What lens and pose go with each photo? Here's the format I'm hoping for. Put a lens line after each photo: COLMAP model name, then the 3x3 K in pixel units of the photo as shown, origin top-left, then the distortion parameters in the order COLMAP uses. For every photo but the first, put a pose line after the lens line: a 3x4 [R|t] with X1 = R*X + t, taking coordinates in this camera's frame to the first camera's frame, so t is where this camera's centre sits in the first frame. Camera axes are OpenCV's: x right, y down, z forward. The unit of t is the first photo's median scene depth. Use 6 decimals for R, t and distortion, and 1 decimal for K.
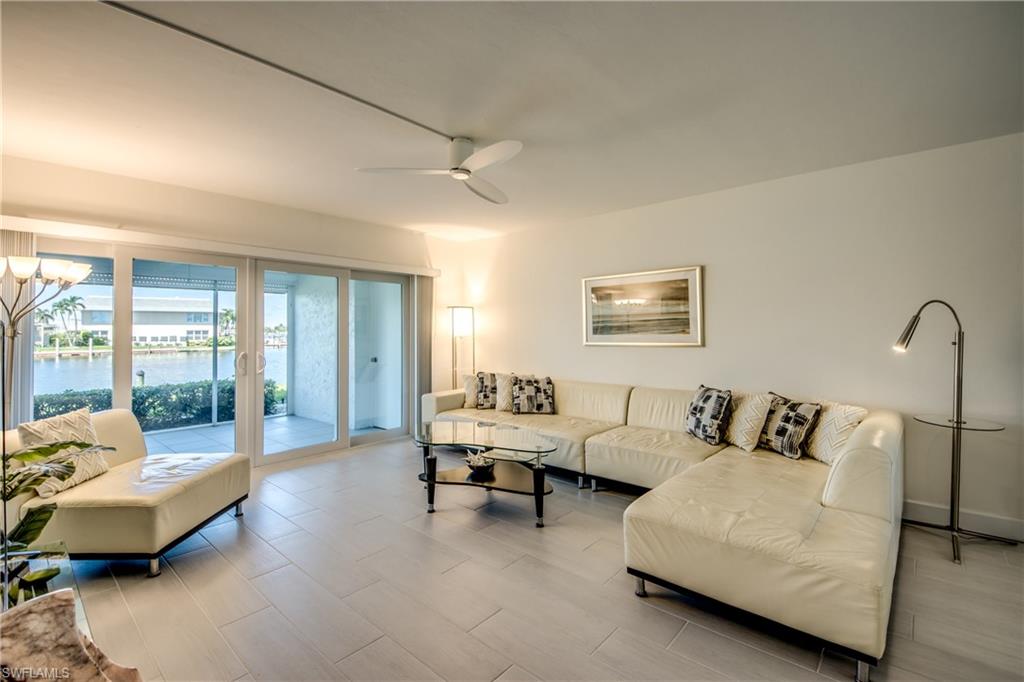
lens RADIAL K [[458.4, 0, 512.0], [0, 458.4, 324.0], [0, 0, 1]] dist [0.002336, -0.000283]
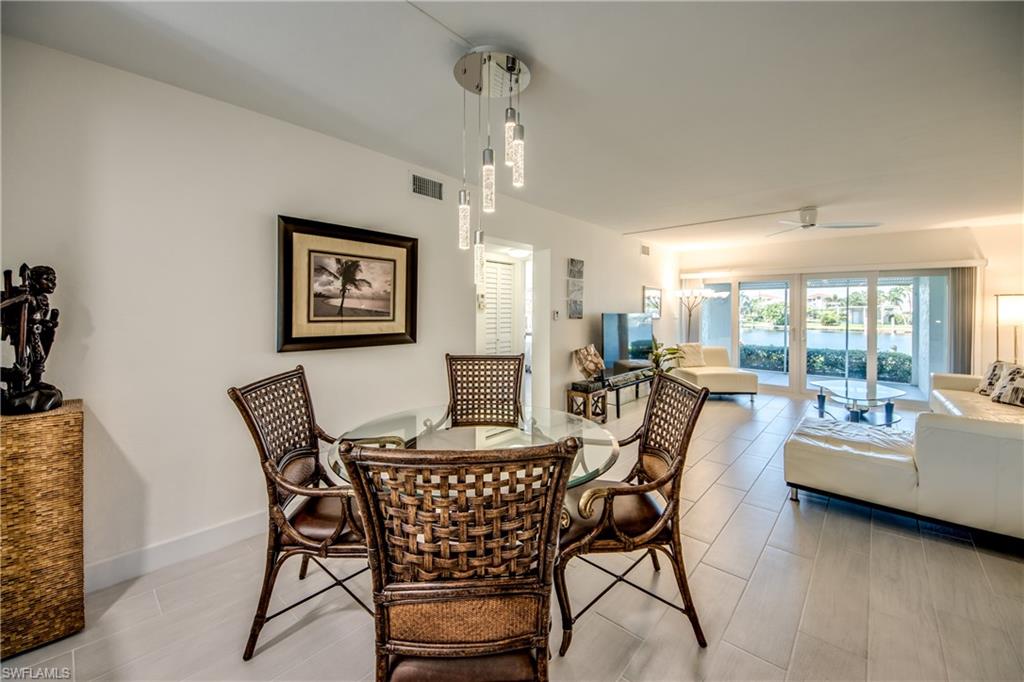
lens RADIAL K [[379.8, 0, 512.8], [0, 379.8, 315.6], [0, 0, 1]] dist [-0.000744, -0.008776]
pose [[-0.027963, 0.017078, -0.999463, 0.960321], [0.009396, 0.999814, 0.016821, -0.021461], [0.999565, -0.008921, -0.028118, -0.049351]]
